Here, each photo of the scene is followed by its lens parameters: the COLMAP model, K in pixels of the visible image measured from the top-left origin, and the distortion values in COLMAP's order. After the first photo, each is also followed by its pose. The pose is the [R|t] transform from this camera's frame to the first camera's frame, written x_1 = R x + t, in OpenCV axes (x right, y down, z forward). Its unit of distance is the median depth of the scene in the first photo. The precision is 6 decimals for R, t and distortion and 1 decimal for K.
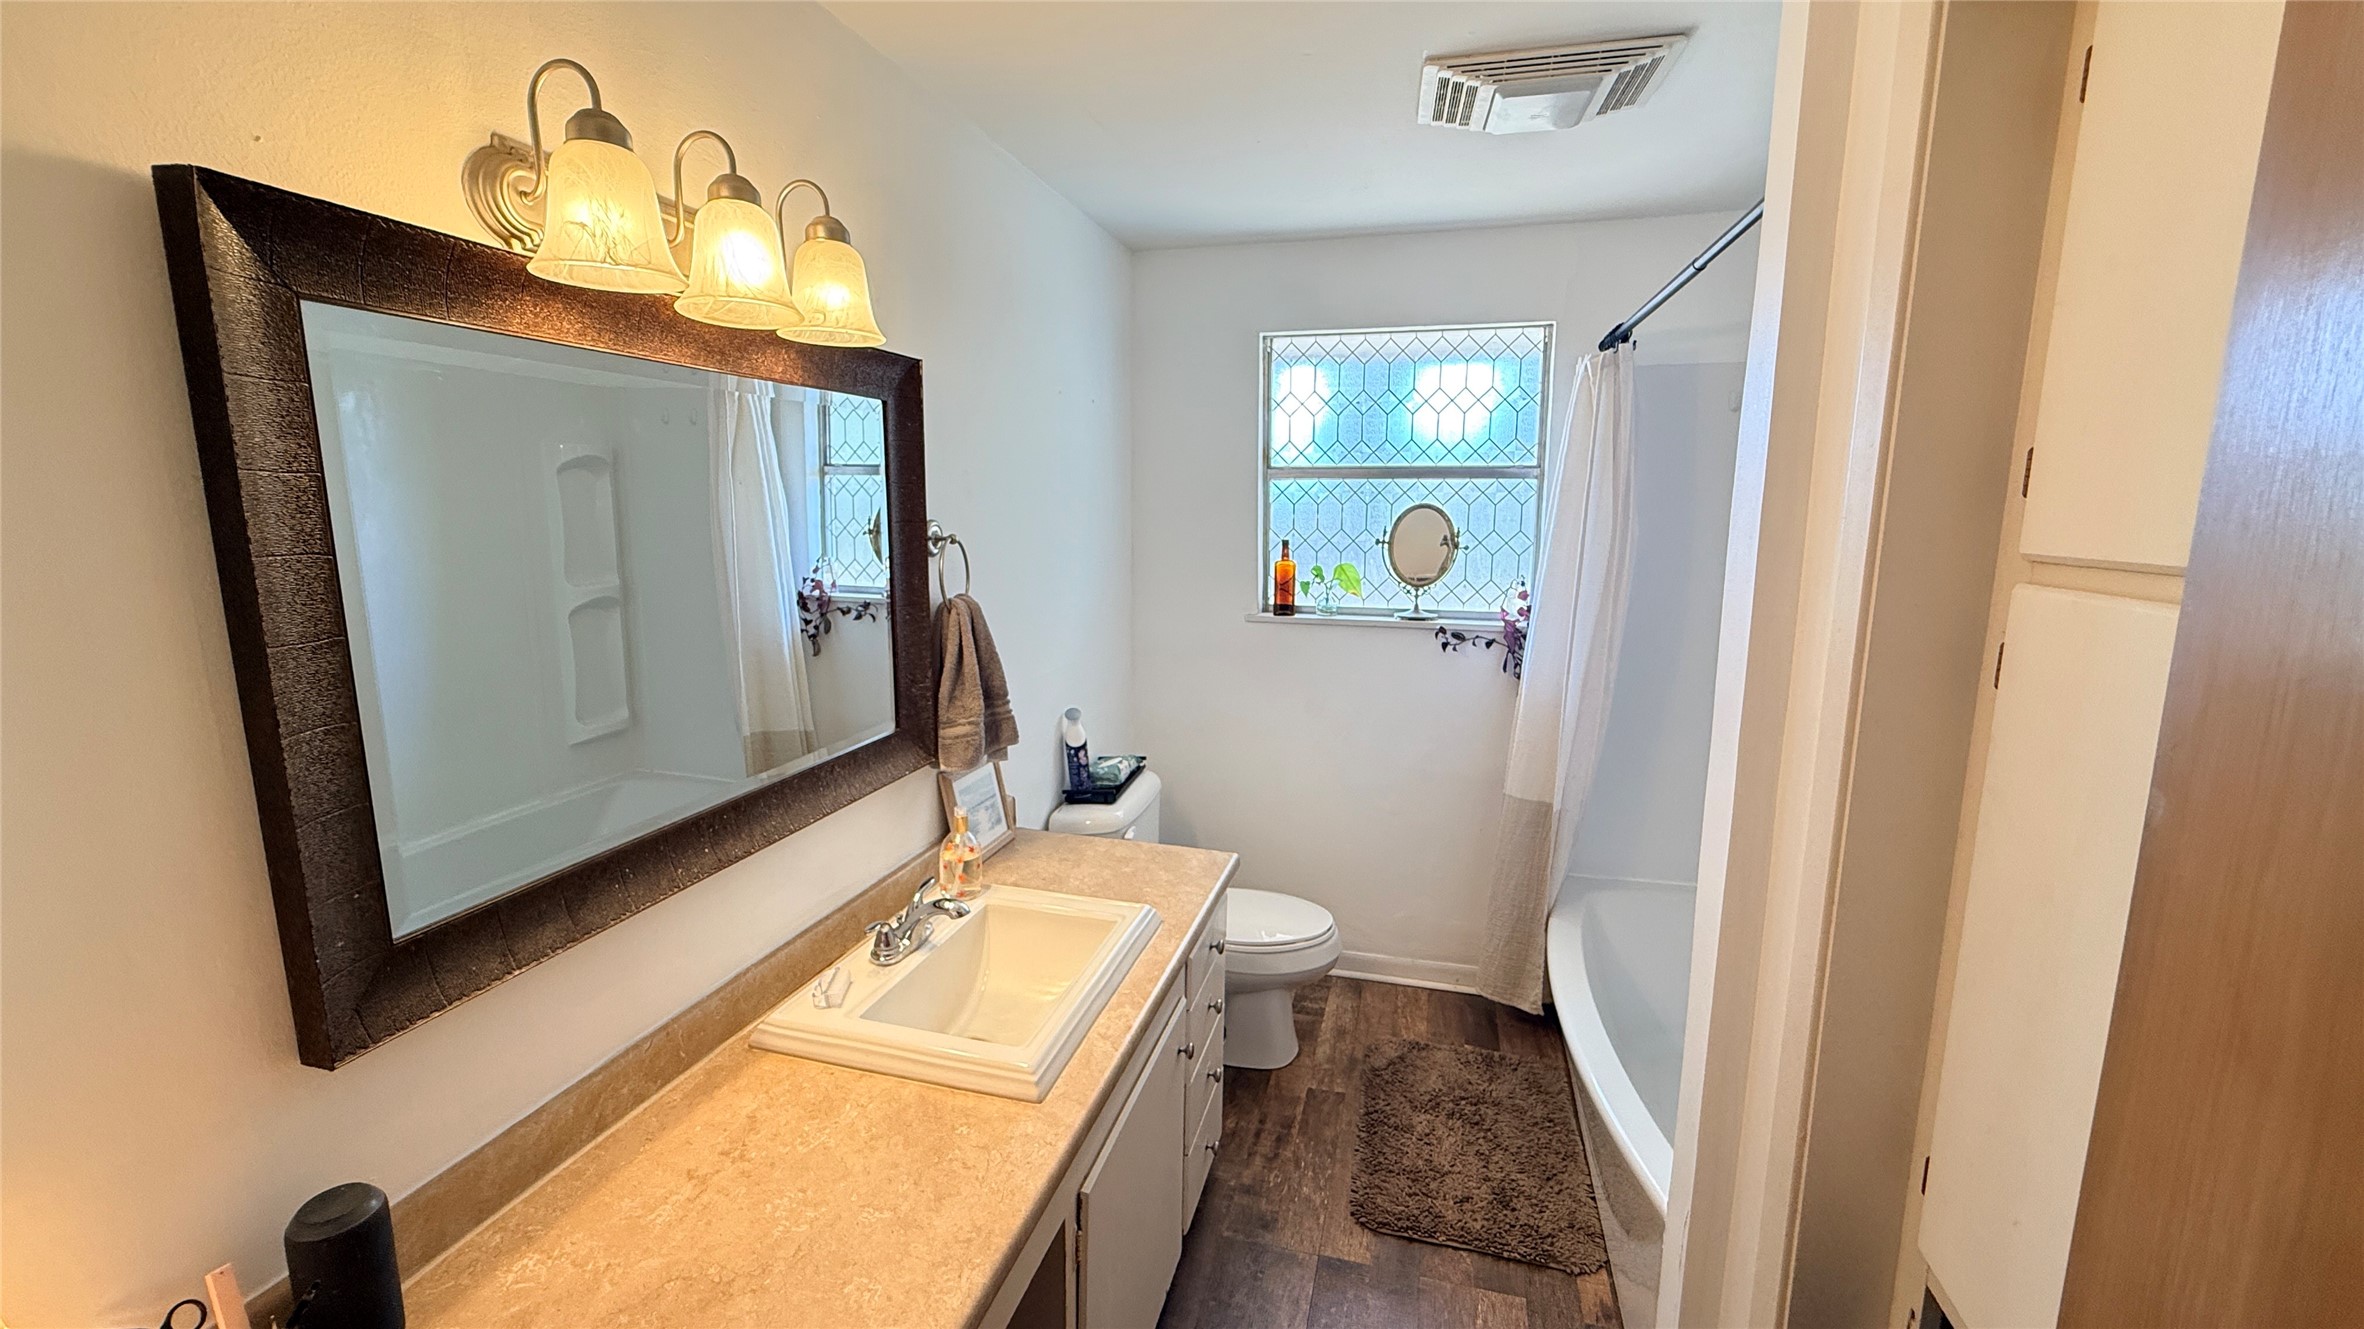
lens RADIAL K [[948.7, 0, 1170.4], [0, 948.7, 665.9], [0, 0, 1]] dist [0.001568, -0.000605]
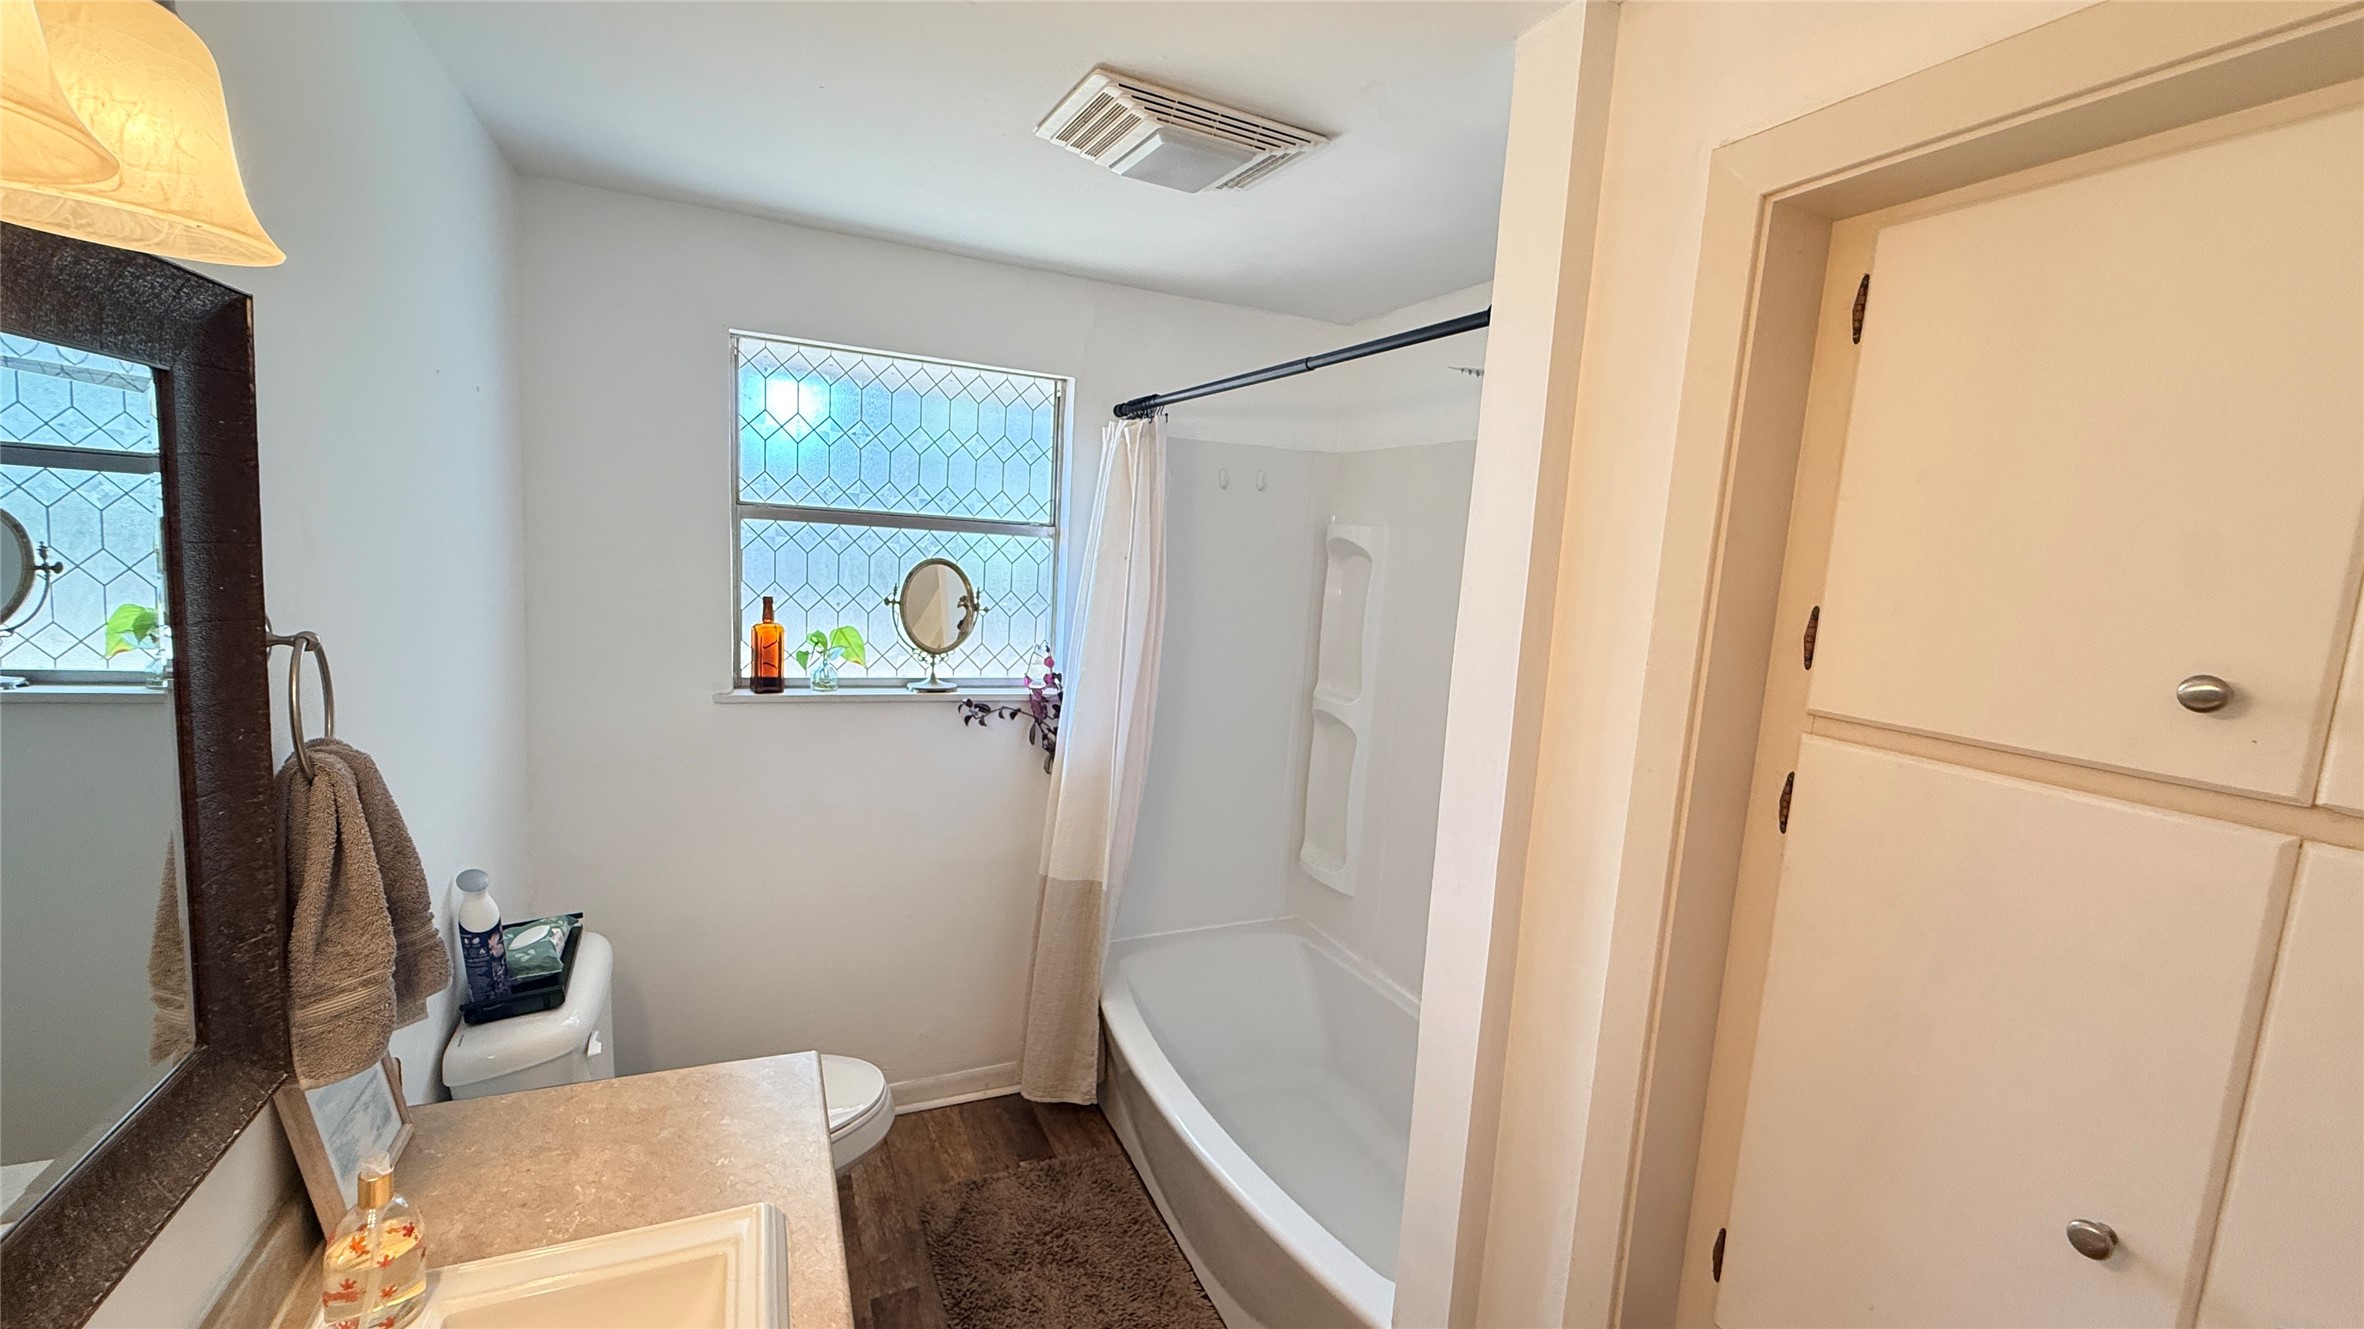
lens RADIAL K [[948.7, 0, 1174.1], [0, 948.7, 663.9], [0, 0, 1]] dist [0.001568, -0.000605]
pose [[0.766885, -0.037261, 0.640702, -0.135891], [0.046814, 0.998902, 0.002059, -0.068238], [-0.640075, 0.028415, 0.767787, 0.197943]]
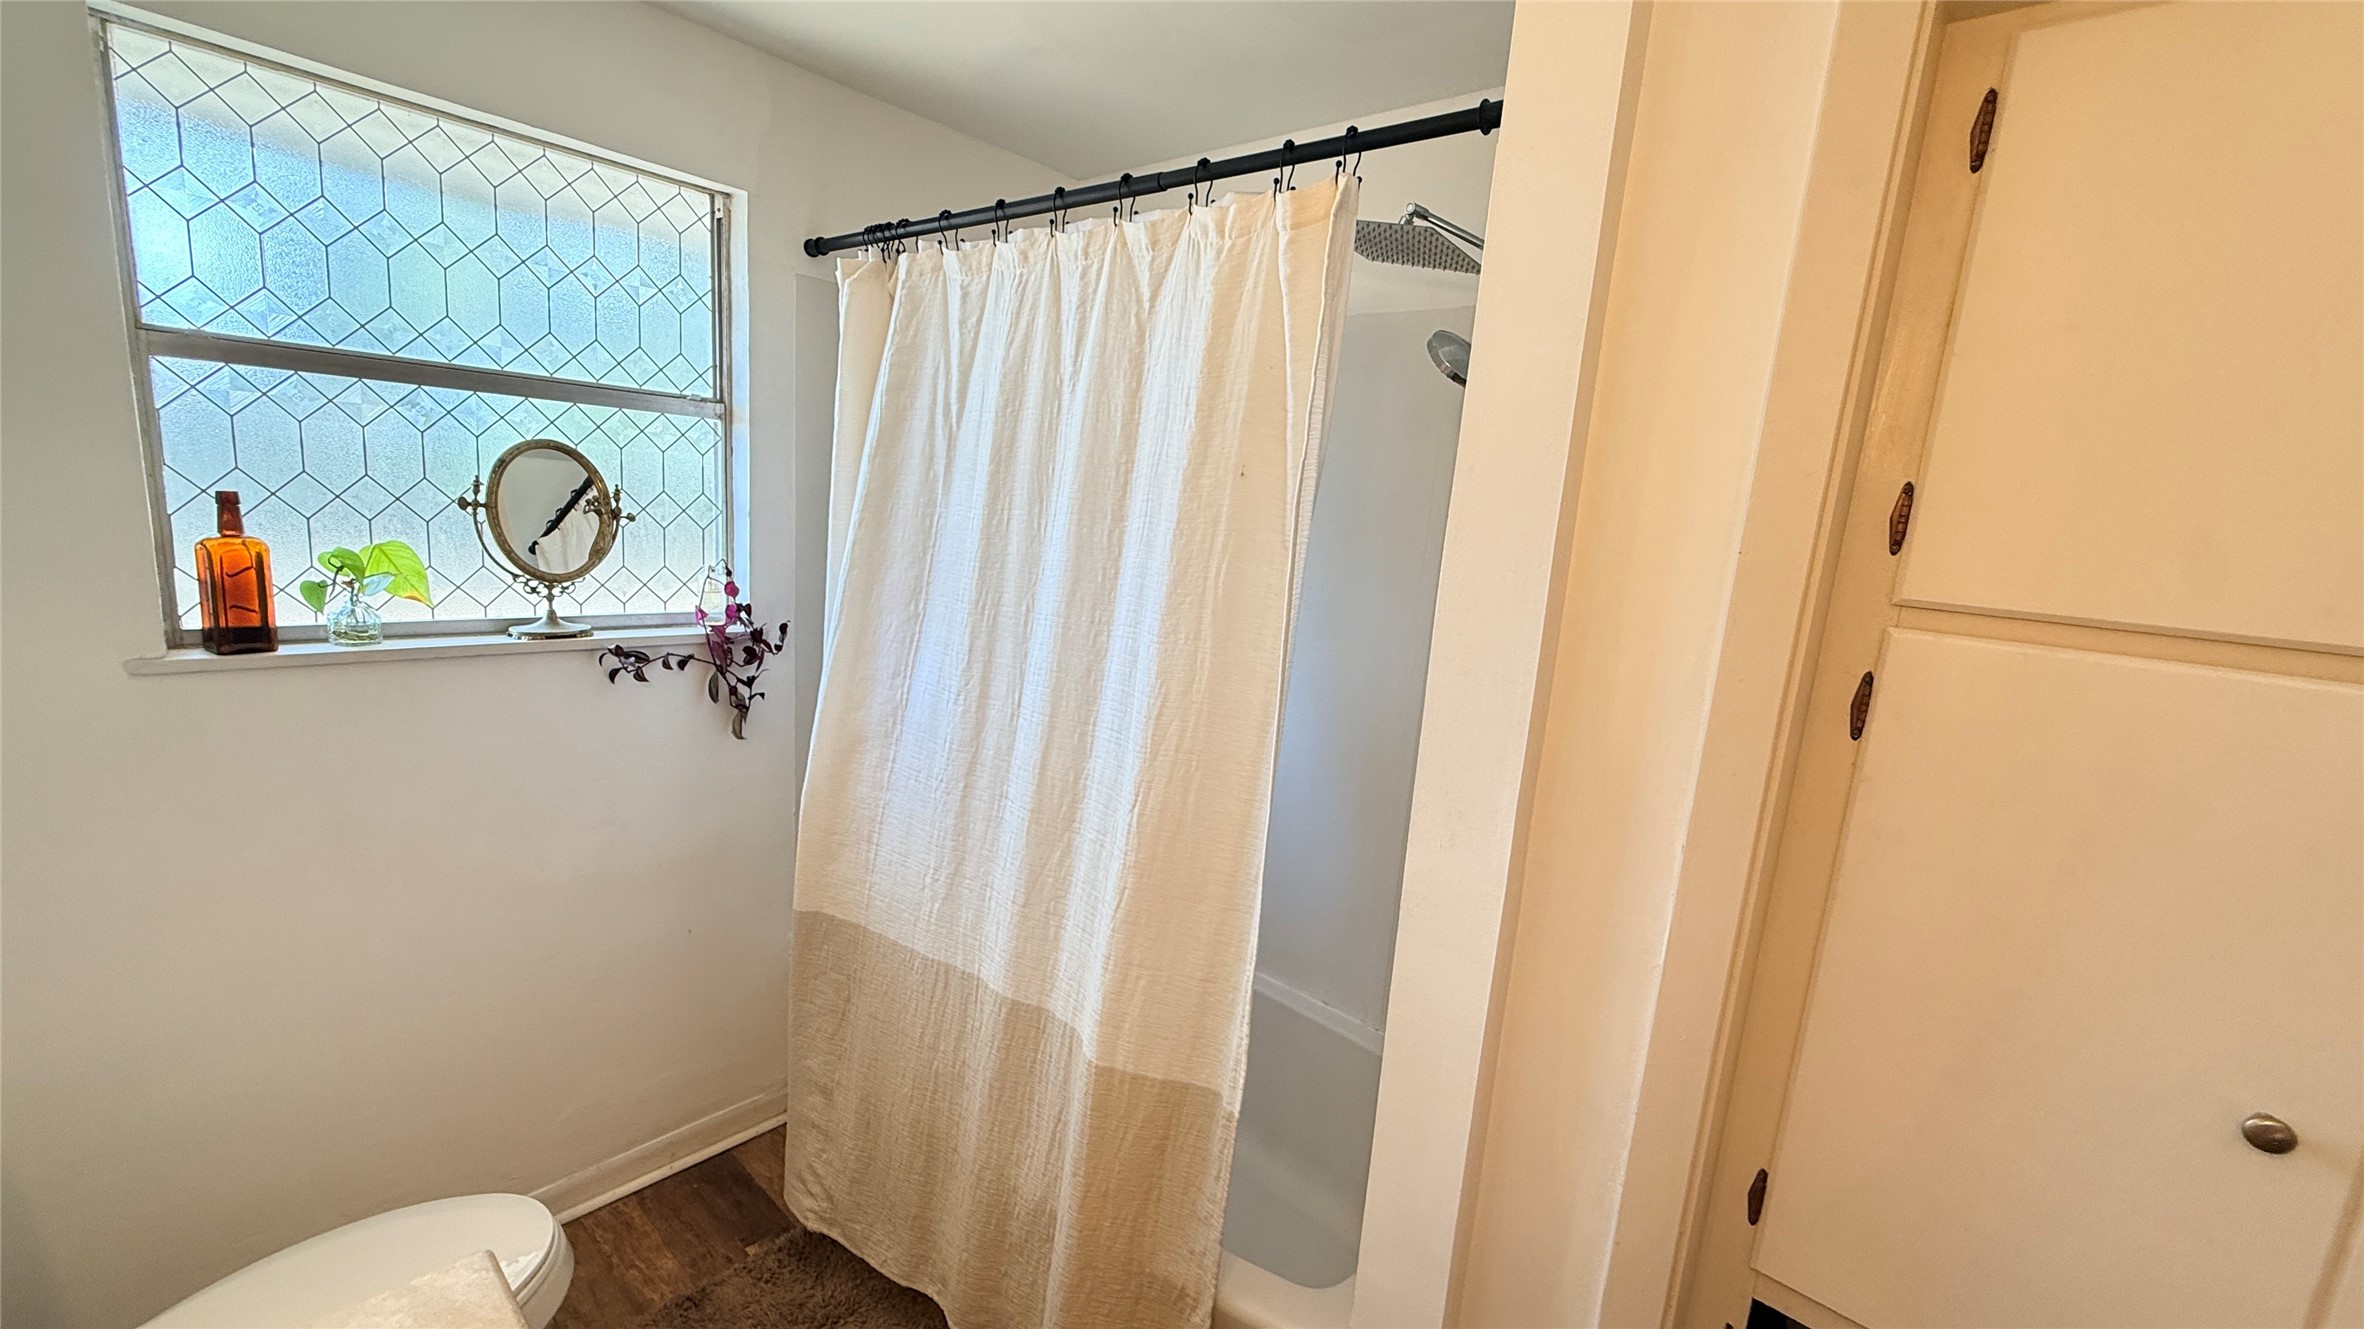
lens RADIAL K [[948.7, 0, 1180.7], [0, 948.7, 663.0], [0, 0, 1]] dist [0.001568, -0.000605]
pose [[0.431591, -0.126002, 0.893226, -0.112692], [0.073065, 0.991826, 0.104607, -0.069021], [-0.899106, 0.020116, 0.437269, 0.403151]]
